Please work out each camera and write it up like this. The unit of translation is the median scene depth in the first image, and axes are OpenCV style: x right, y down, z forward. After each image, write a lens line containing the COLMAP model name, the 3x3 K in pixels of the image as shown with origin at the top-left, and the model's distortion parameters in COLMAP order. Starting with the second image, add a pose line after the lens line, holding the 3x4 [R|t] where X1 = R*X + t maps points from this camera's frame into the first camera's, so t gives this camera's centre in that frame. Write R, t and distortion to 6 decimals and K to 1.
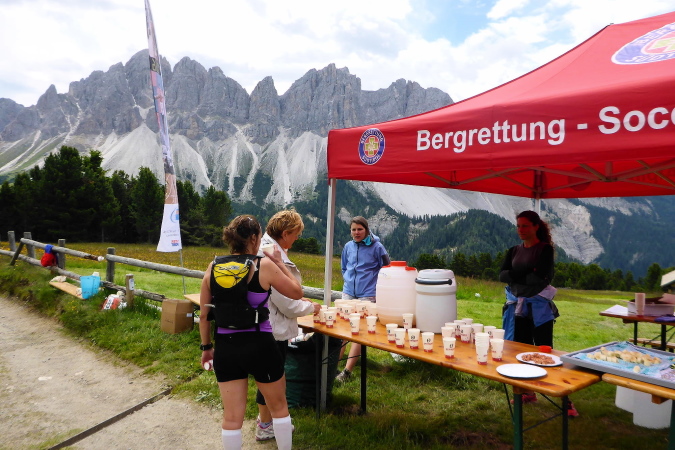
lens RADIAL K [[562.5, 0, 337.5], [0, 562.5, 225.0], [0, 0, 1]] dist [-0.008742, -0.016076]
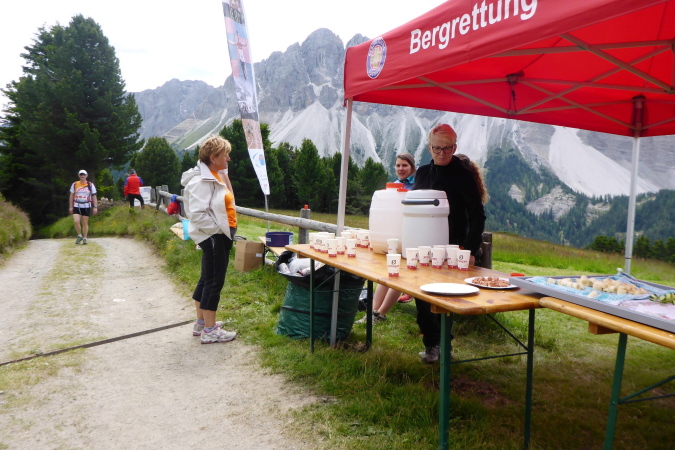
lens RADIAL K [[562.5, 0, 337.5], [0, 562.5, 225.0], [0, 0, 1]] dist [-0.008742, -0.016076]
pose [[0.957633, 0.039357, -0.285291, 0.317317], [-0.026839, 0.998503, 0.047660, 0.102973], [0.286739, -0.037984, 0.957255, 0.123786]]
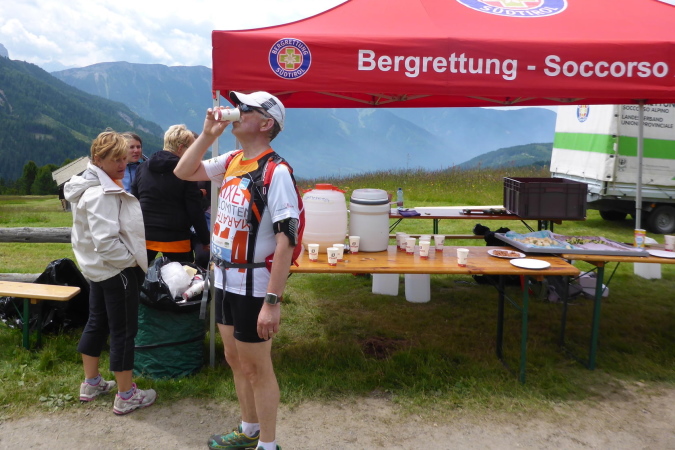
lens RADIAL K [[562.5, 0, 337.5], [0, 562.5, 225.0], [0, 0, 1]] dist [-0.008742, -0.016076]
pose [[0.684260, -0.094937, 0.723032, -0.675164], [-0.002630, 0.991162, 0.132632, 0.007600], [-0.729233, -0.092656, 0.677963, 0.355642]]
